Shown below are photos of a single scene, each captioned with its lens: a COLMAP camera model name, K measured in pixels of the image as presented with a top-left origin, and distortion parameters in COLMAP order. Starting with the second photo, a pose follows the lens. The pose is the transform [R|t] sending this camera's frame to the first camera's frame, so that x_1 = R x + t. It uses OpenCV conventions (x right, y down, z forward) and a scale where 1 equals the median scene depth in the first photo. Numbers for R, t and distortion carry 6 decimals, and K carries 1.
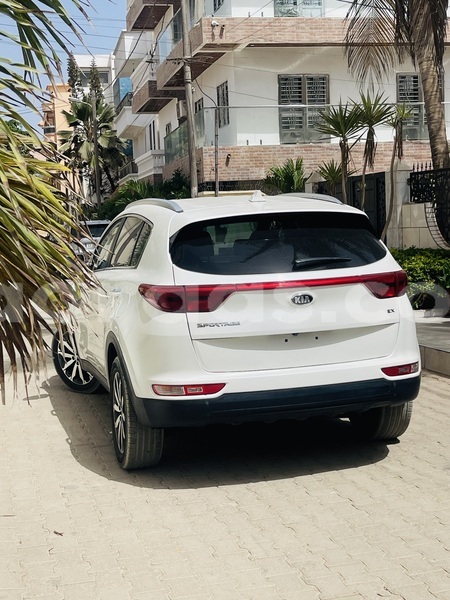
lens RADIAL K [[937.2, 0, 258.6], [0, 937.2, 303.6], [0, 0, 1]] dist [0.055379, -0.074094]
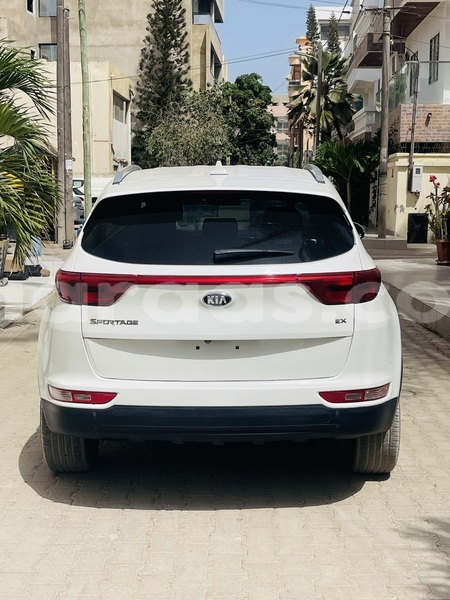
lens RADIAL K [[937.2, 0, 258.6], [0, 937.2, 303.6], [0, 0, 1]] dist [0.055379, -0.074094]
pose [[0.957201, 0.080667, -0.277954, 0.285749], [-0.067835, 0.996152, 0.055494, -0.044988], [0.281361, -0.034264, 0.958990, 0.216570]]
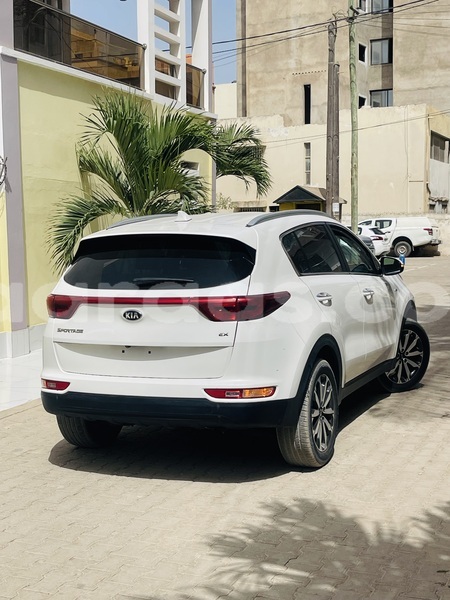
lens RADIAL K [[935.7, 0, 225.0], [0, 935.7, 300.0], [0, 0, 1]] dist [0.061622, -0.131458]
pose [[0.772101, 0.078331, -0.630654, 0.757905], [-0.069783, 0.996824, 0.038378, -0.066469], [0.631657, 0.014378, 0.775114, 0.210623]]
